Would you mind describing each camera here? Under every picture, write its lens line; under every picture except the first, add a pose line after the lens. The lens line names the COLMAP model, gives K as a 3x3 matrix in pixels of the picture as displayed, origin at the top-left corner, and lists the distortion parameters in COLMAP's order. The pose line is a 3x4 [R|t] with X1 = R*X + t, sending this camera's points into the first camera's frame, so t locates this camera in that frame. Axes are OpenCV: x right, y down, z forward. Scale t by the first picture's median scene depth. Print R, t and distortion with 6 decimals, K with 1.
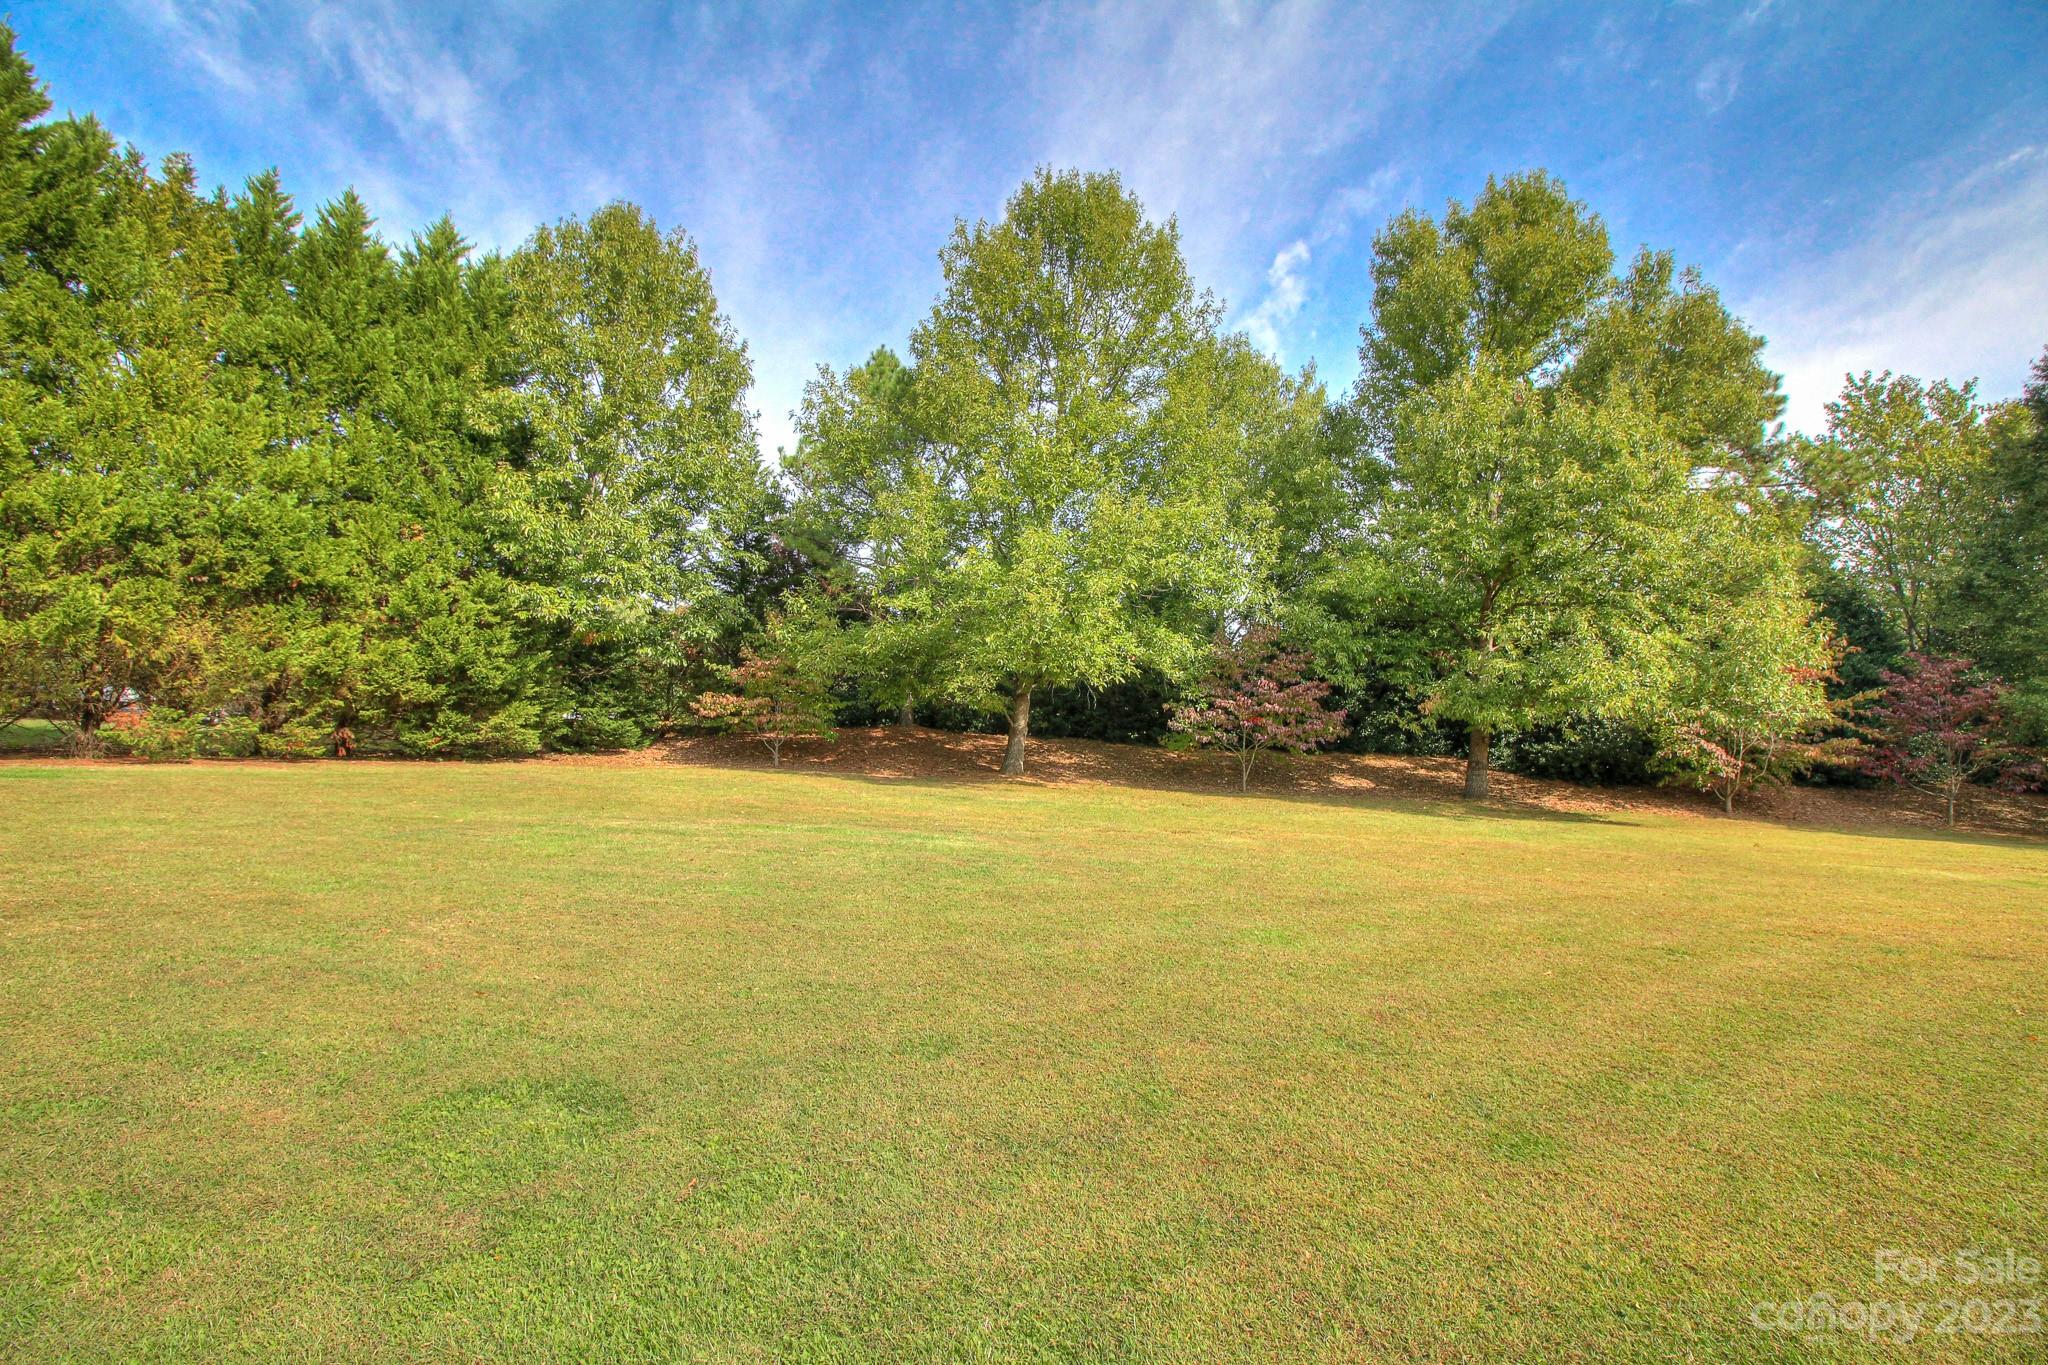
lens RADIAL K [[946.9, 0, 1021.7], [0, 946.9, 665.0], [0, 0, 1]] dist [-0.000687, -0.014495]
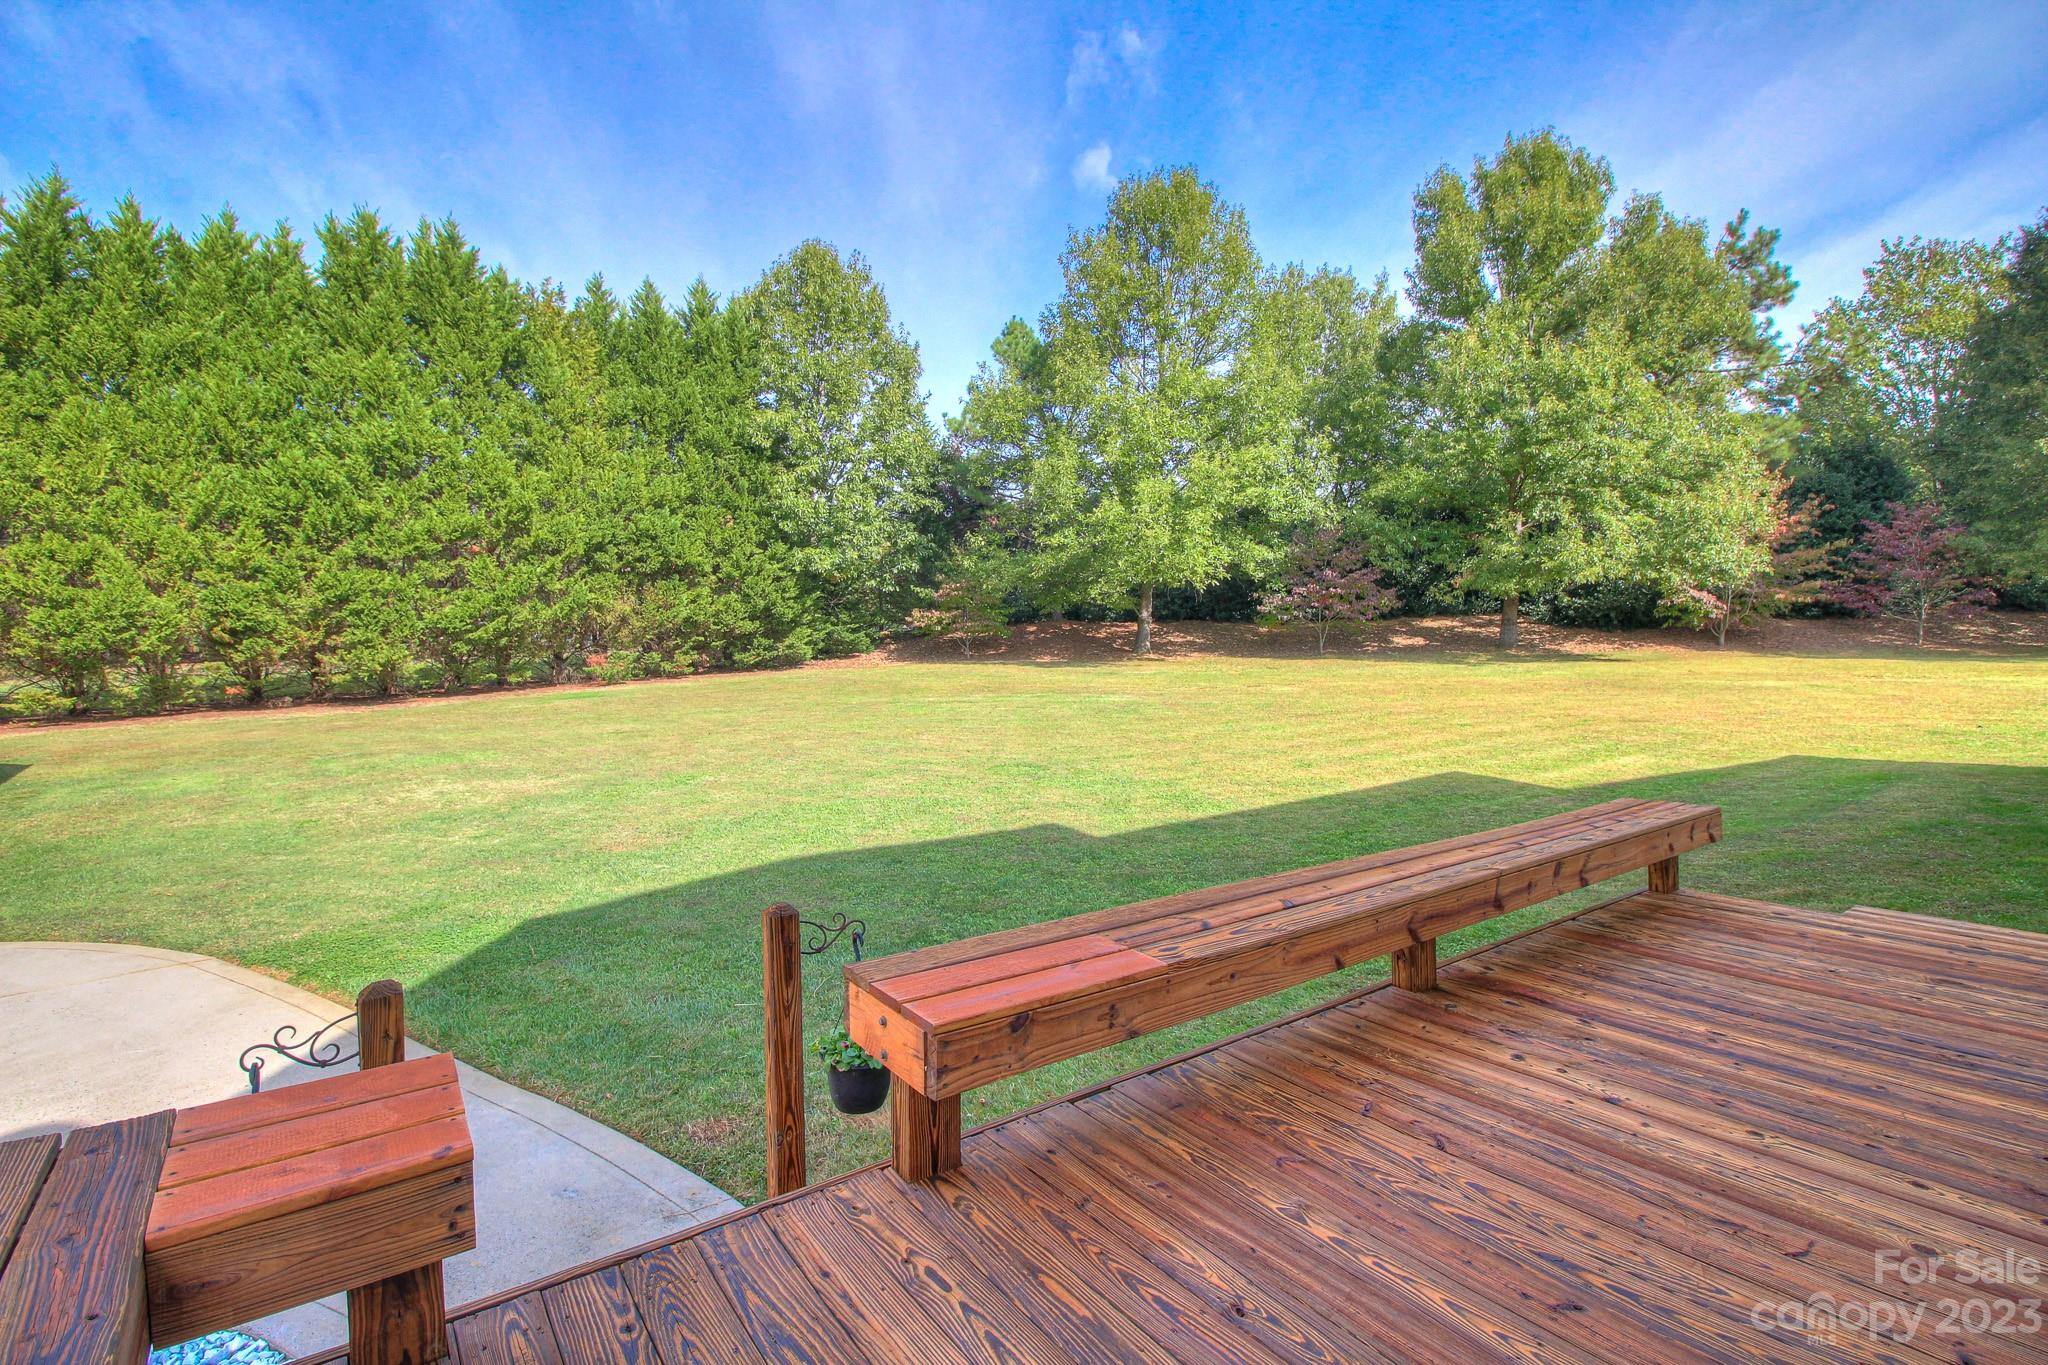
lens RADIAL K [[946.9, 0, 1021.7], [0, 946.9, 665.0], [0, 0, 1]] dist [-0.000687, -0.014495]
pose [[0.988913, -0.065146, -0.133447, -0.001064], [0.082070, 0.988690, 0.125527, -0.057671], [0.123760, -0.135087, 0.983074, -0.392000]]
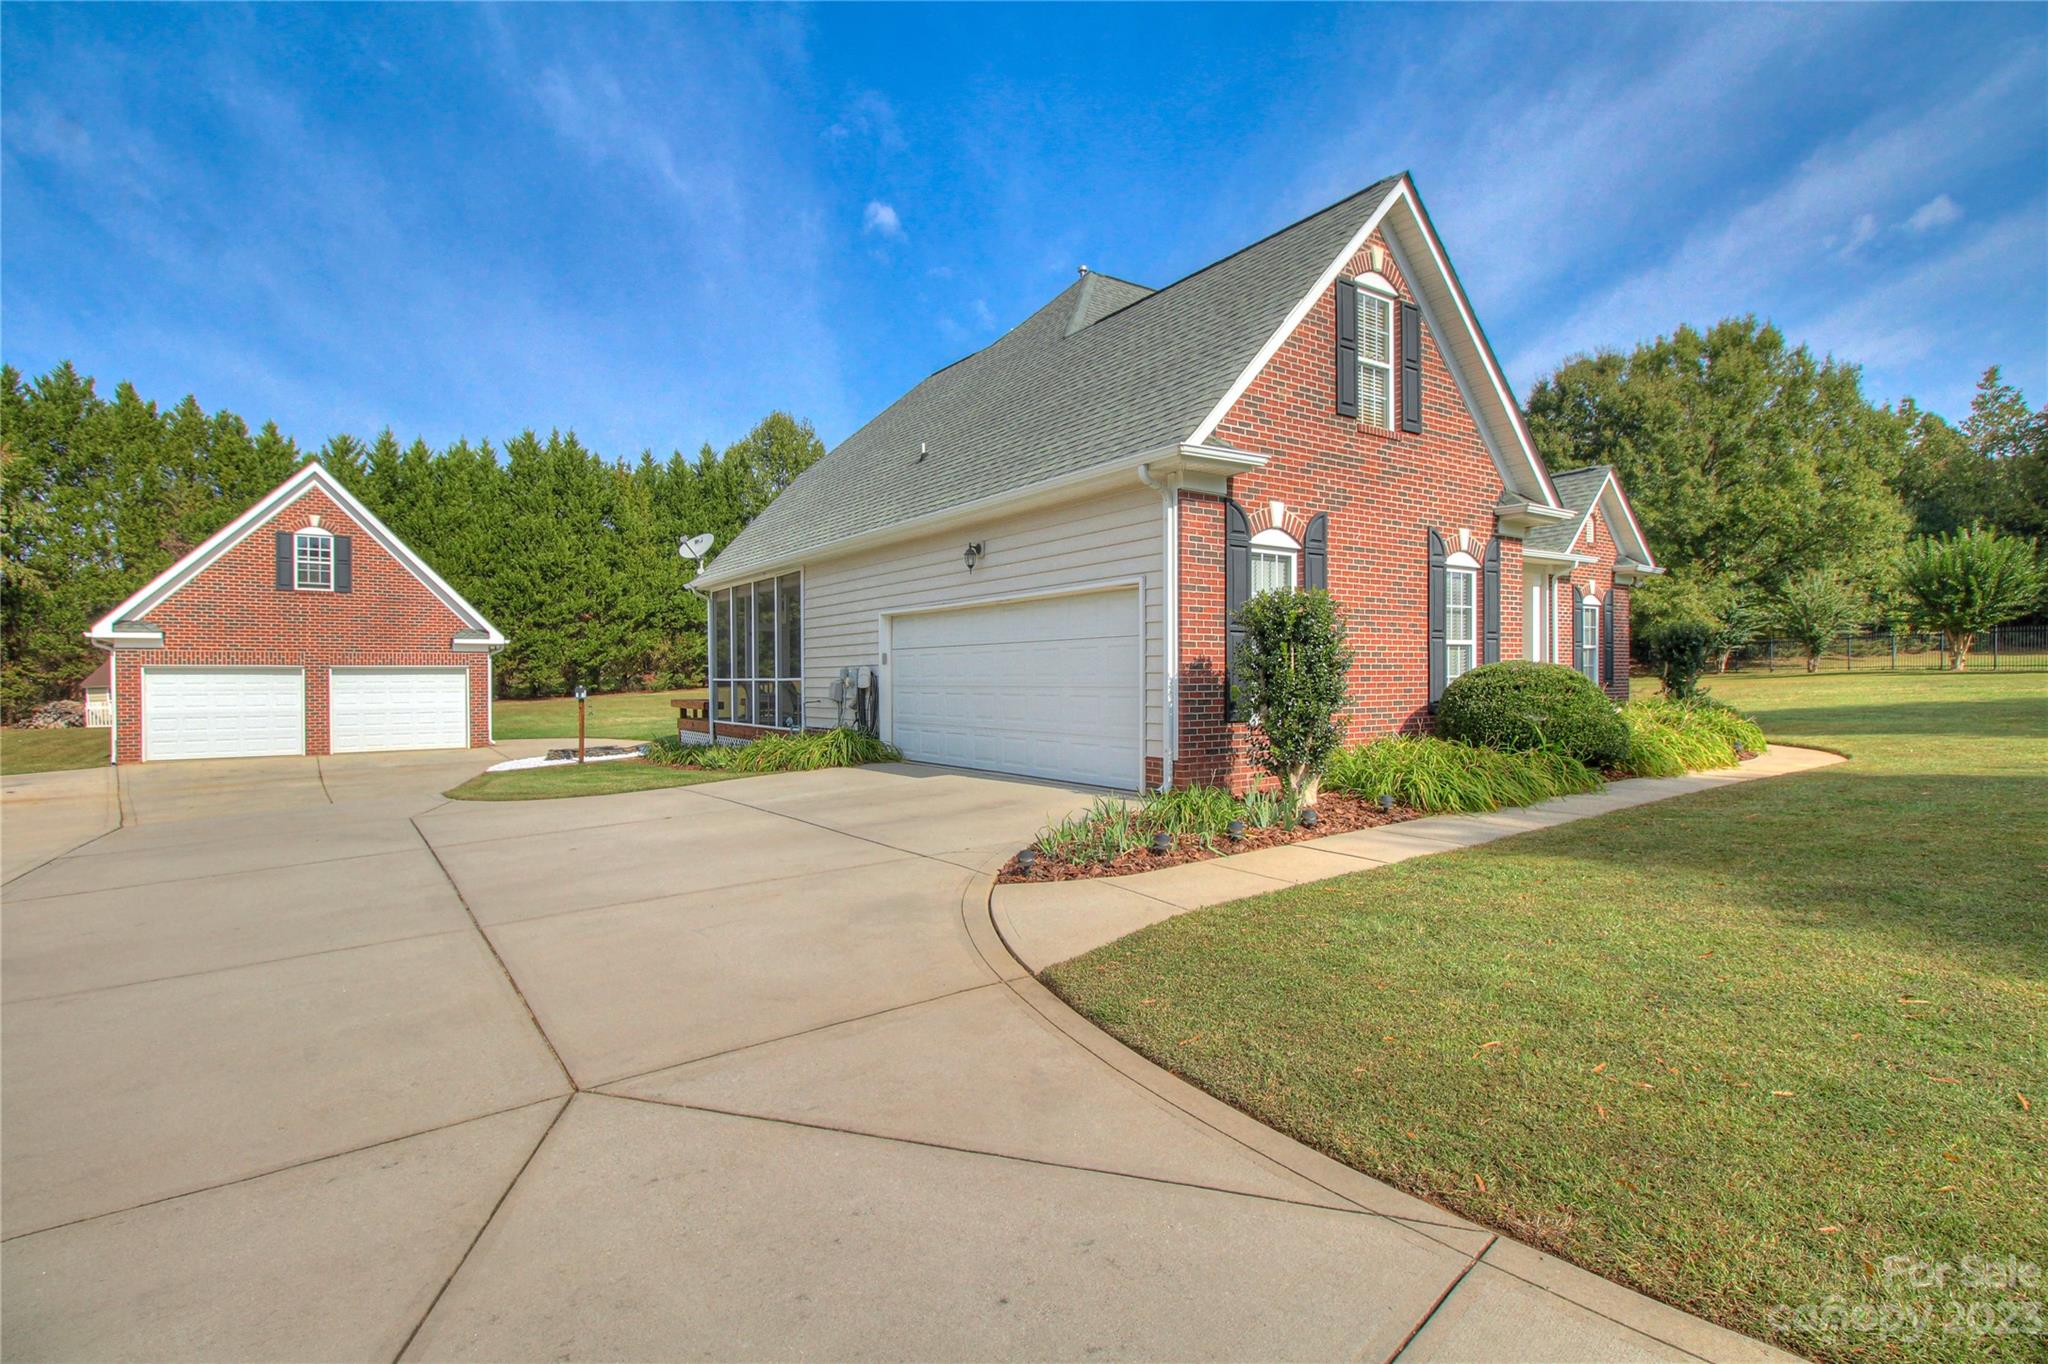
lens RADIAL K [[977.5, 0, 959.8], [0, 977.5, 680.9], [0, 0, 1]] dist [-0.000525, -0.000077]
pose [[0.979361, -0.065181, -0.191322, 0.398819], [0.086174, 0.990886, 0.103534, -0.116691], [0.182830, -0.117885, 0.976051, -1.276344]]
